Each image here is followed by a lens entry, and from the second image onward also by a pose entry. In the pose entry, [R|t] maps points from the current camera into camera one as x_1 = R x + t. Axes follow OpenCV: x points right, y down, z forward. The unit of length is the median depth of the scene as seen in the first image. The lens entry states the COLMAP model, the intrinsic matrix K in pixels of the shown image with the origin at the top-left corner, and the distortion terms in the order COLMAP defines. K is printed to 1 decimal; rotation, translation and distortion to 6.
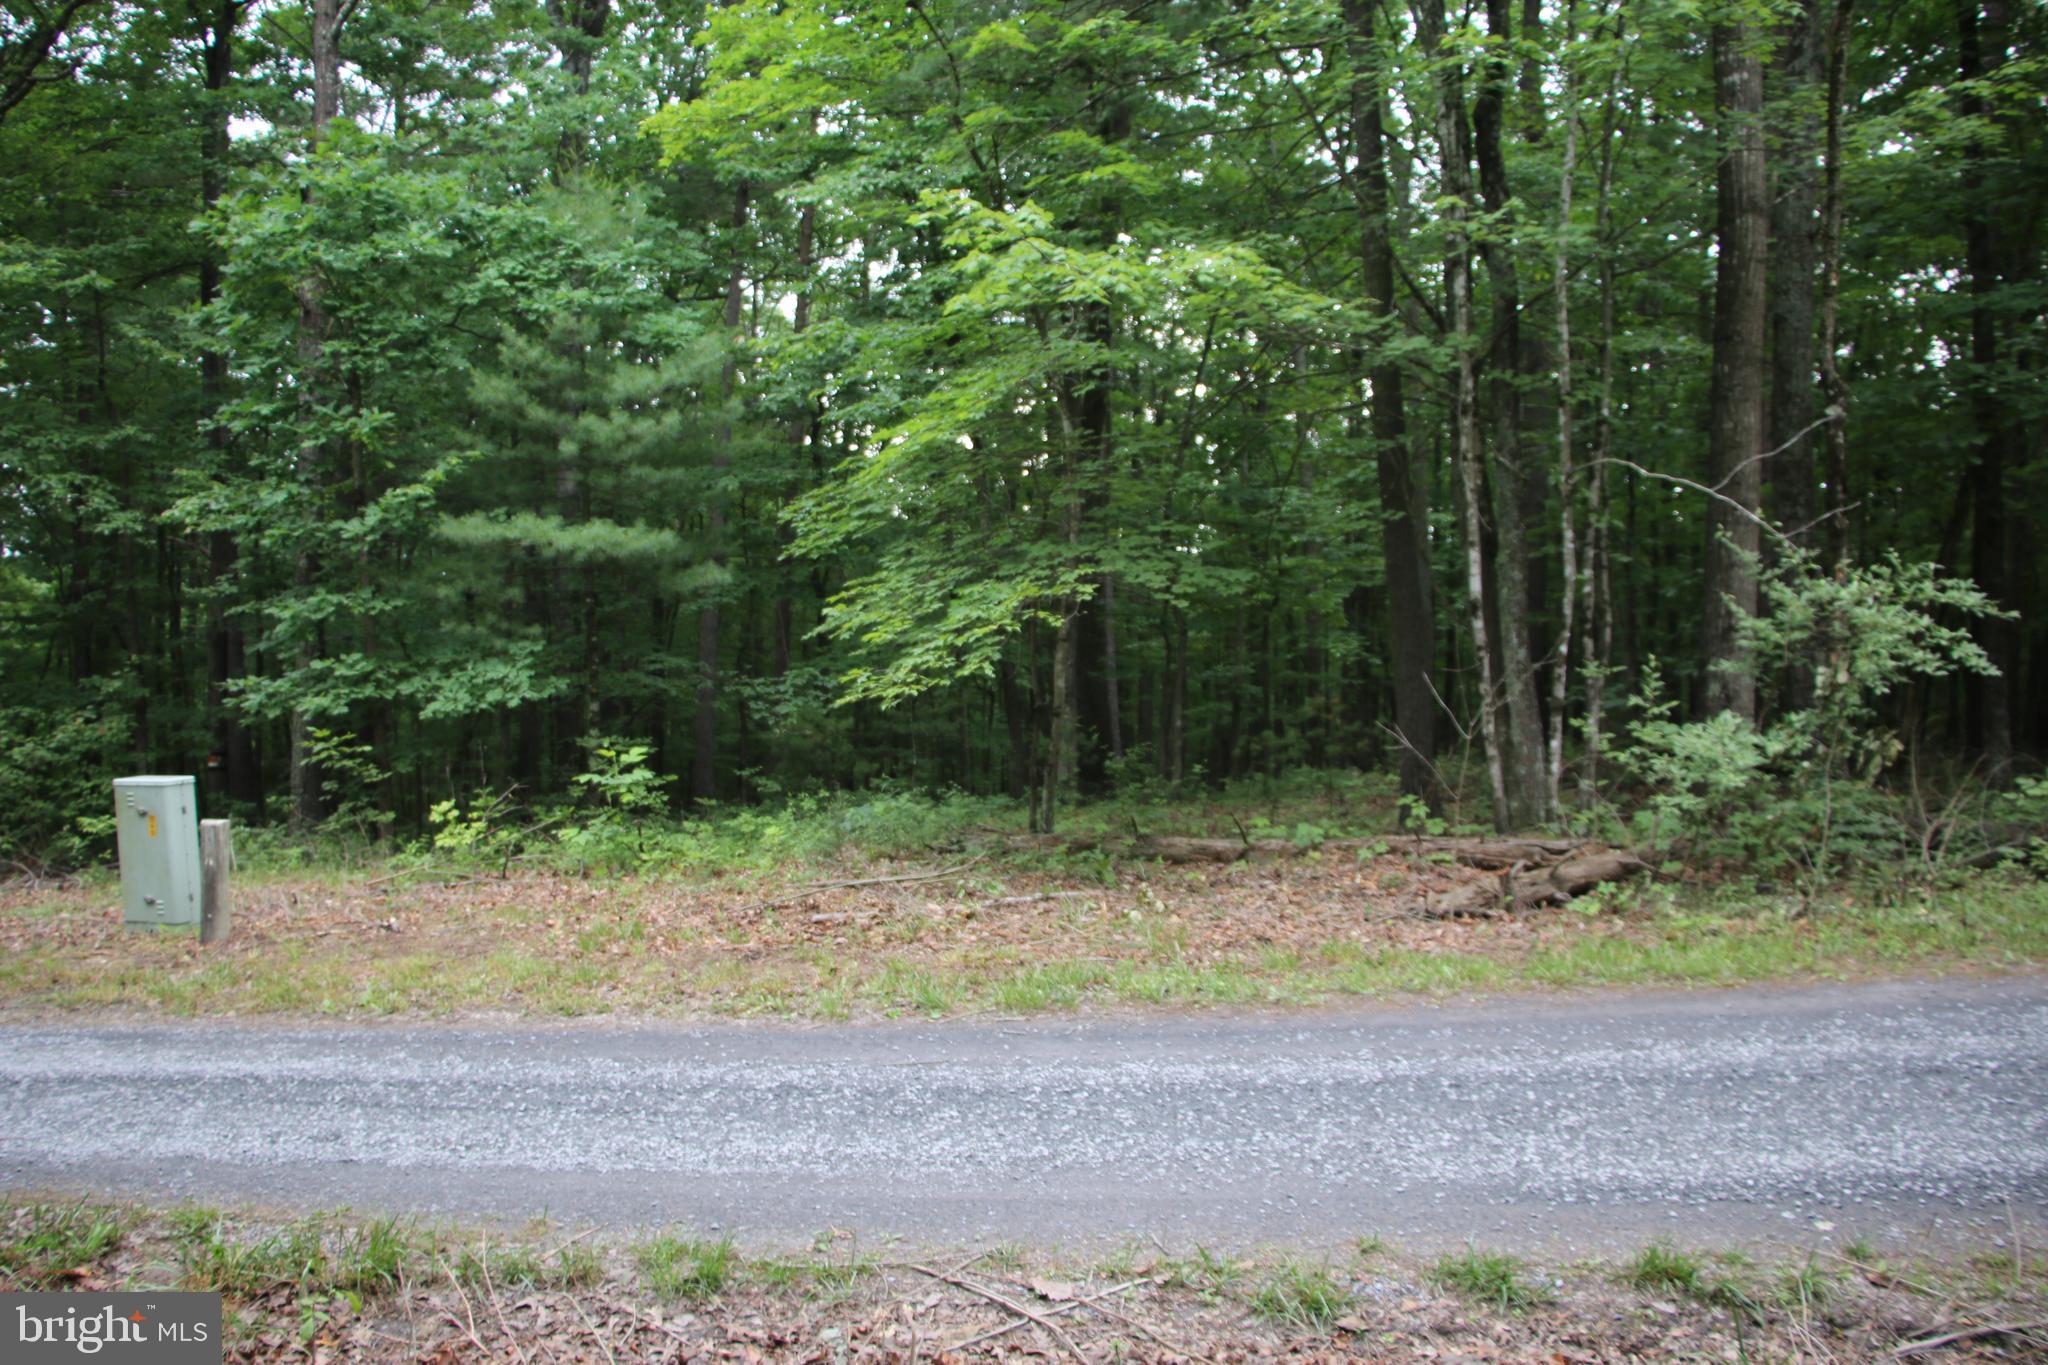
lens RADIAL K [[1701.0, 0, 1024.0], [0, 1701.0, 682.5], [0, 0, 1]] dist [-0.182331, 0.152035]
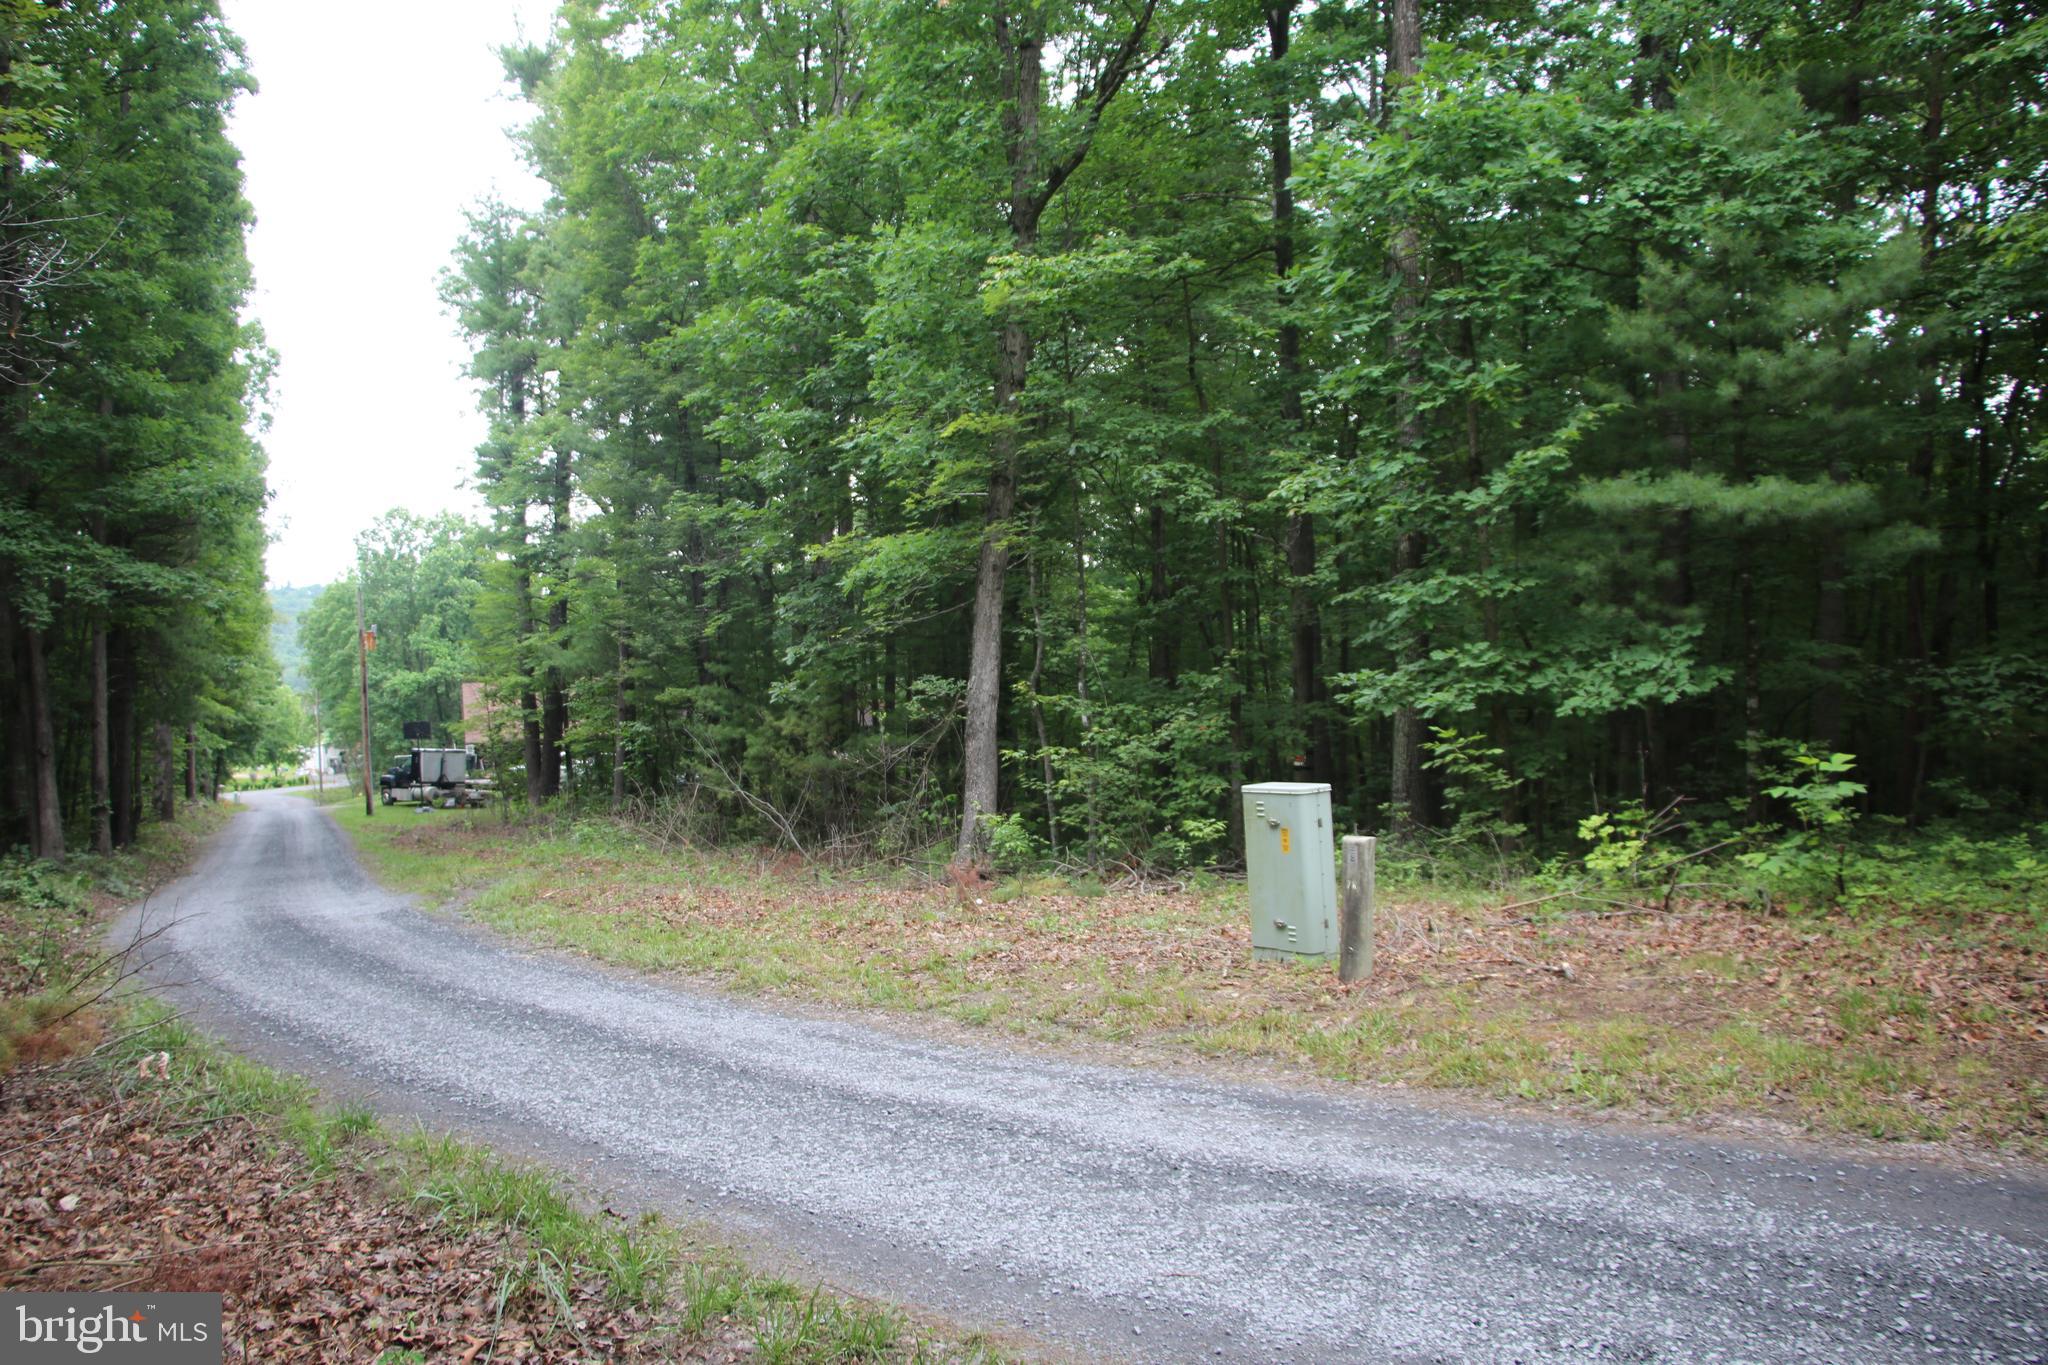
lens RADIAL K [[1701.0, 0, 1024.0], [0, 1701.0, 682.5], [0, 0, 1]] dist [-0.182331, 0.152035]
pose [[0.827860, -0.006016, -0.560902, -0.105683], [0.007052, 0.999975, -0.000318, 0.002256], [0.560890, -0.003692, 0.827882, 0.129567]]
